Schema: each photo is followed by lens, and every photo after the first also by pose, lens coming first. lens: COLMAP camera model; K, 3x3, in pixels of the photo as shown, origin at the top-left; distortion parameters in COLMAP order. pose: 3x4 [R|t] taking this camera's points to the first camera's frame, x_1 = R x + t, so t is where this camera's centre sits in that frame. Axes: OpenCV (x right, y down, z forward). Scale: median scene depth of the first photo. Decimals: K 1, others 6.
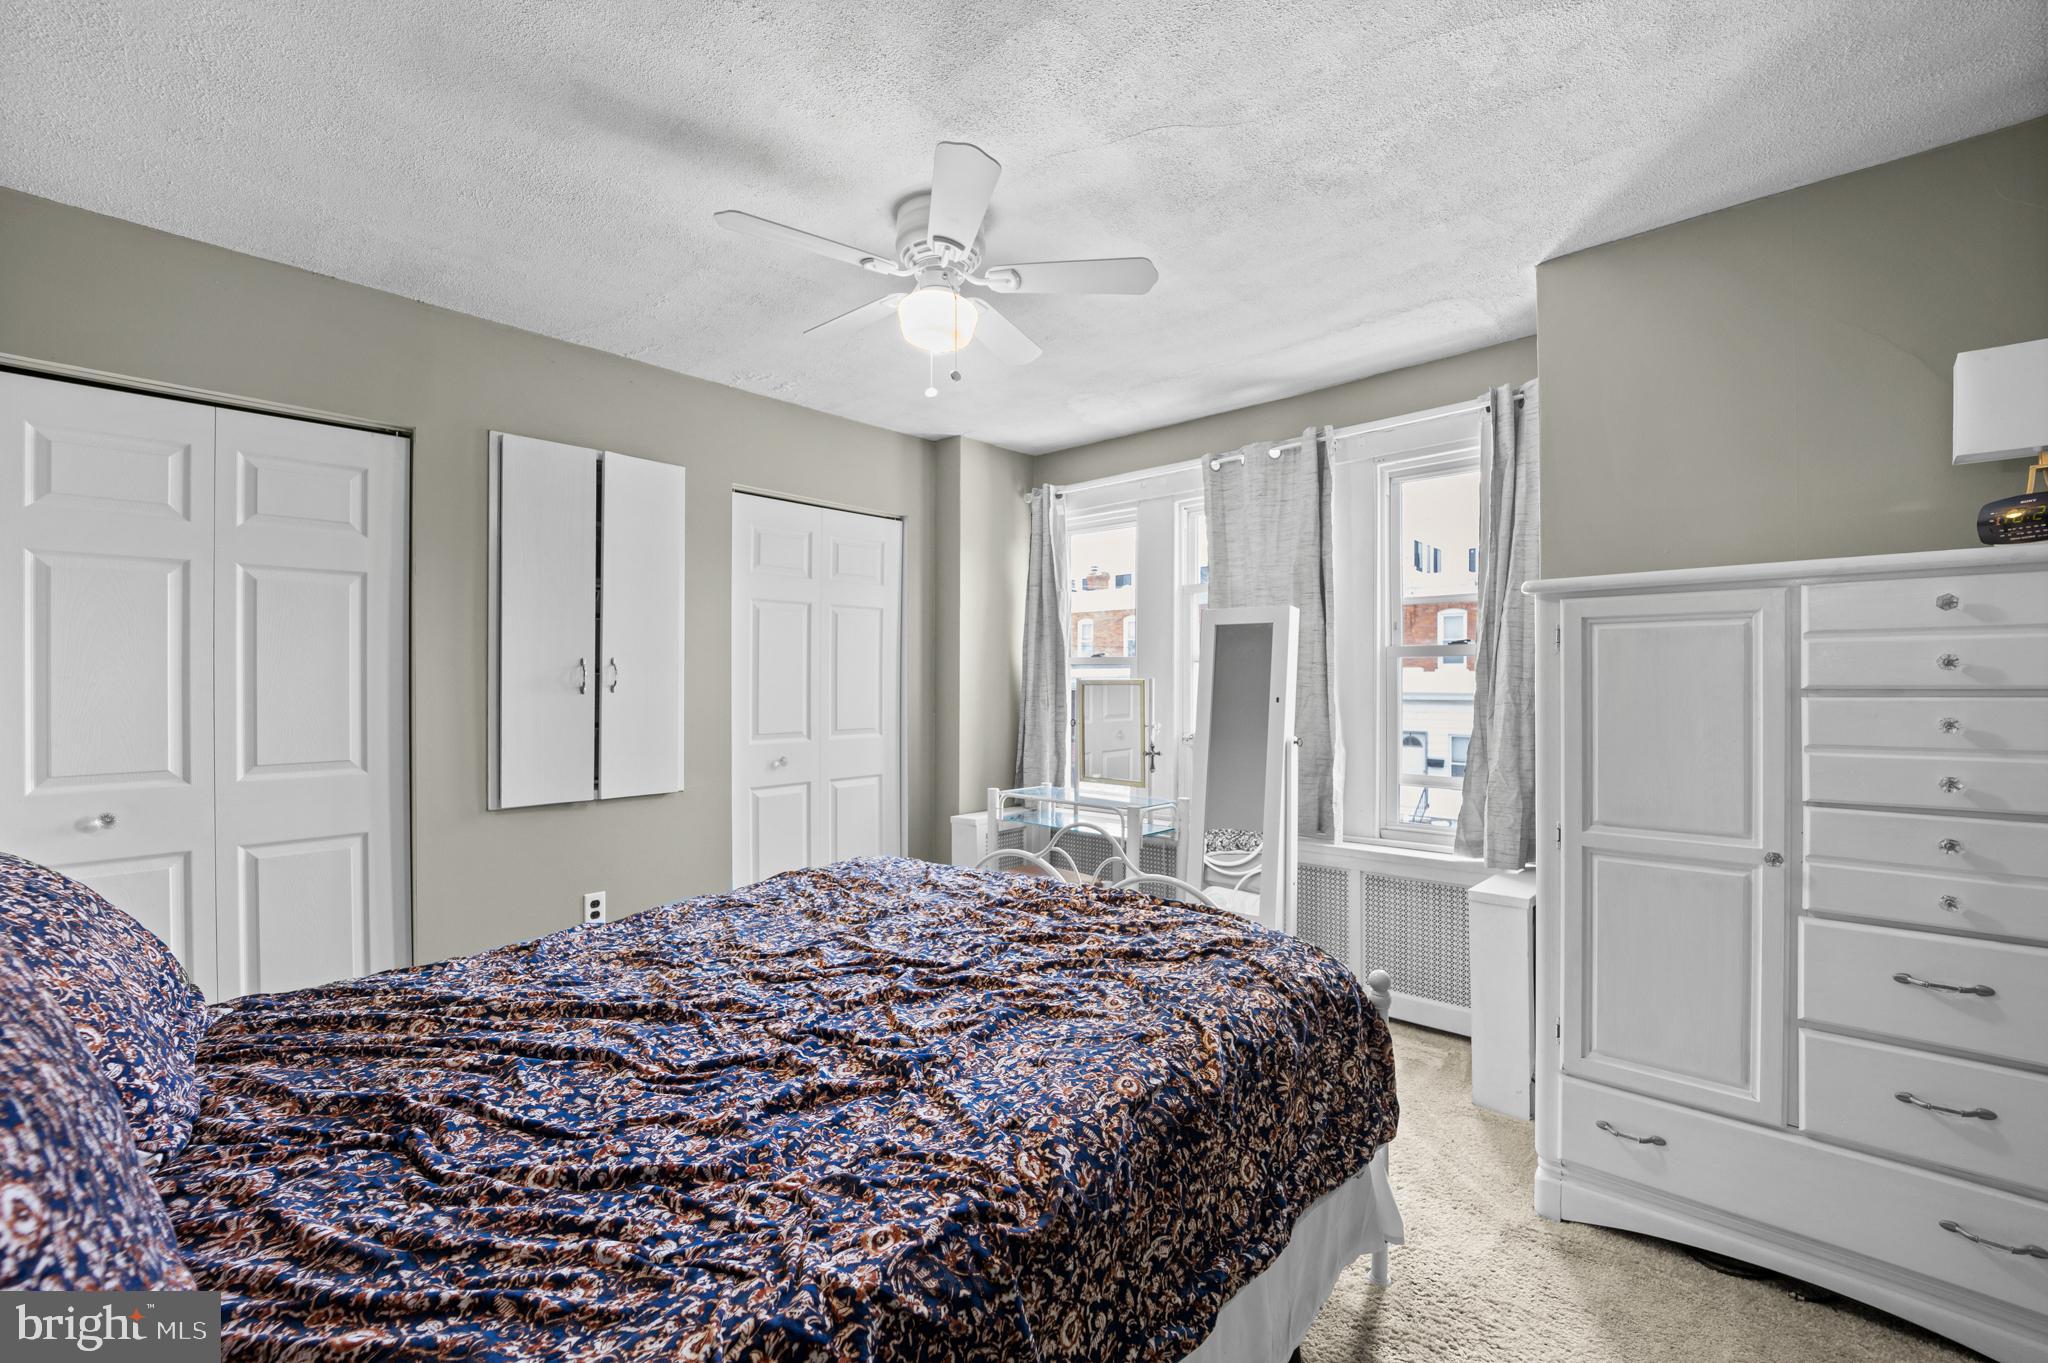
lens RADIAL K [[835.4, 0, 1039.9], [0, 835.4, 684.7], [0, 0, 1]] dist [-0.019236, 0.000617]
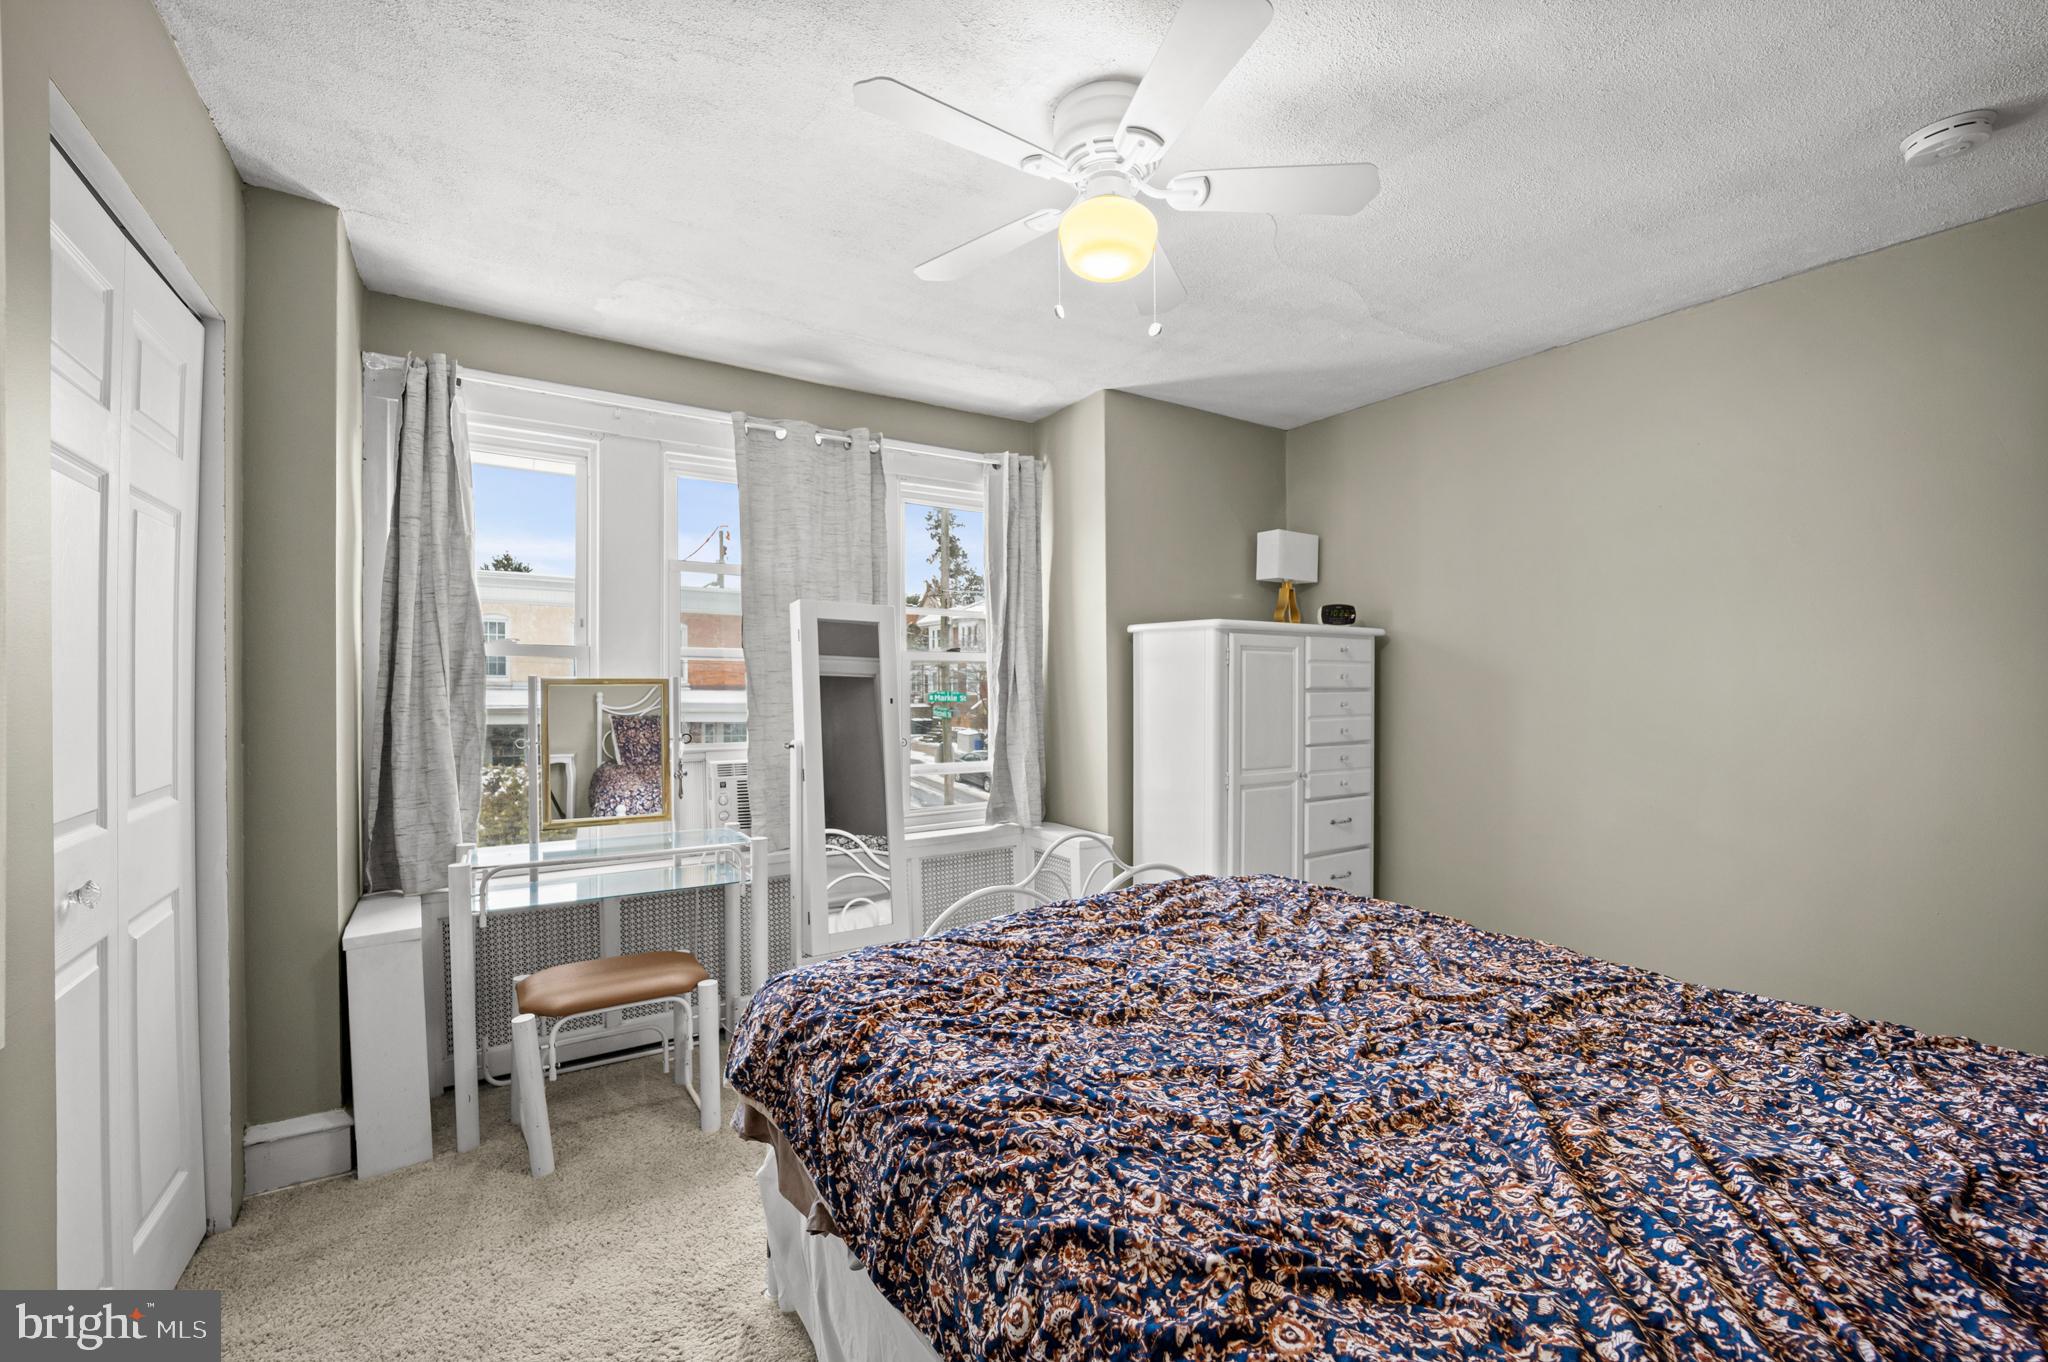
lens RADIAL K [[835.4, 0, 1036.9], [0, 835.4, 683.5], [0, 0, 1]] dist [-0.019236, 0.000617]
pose [[0.256510, 0.004074, 0.966533, -1.044832], [-0.001277, 0.999992, -0.003876, 0.001498], [-0.966541, -0.000240, 0.256513, 0.969959]]
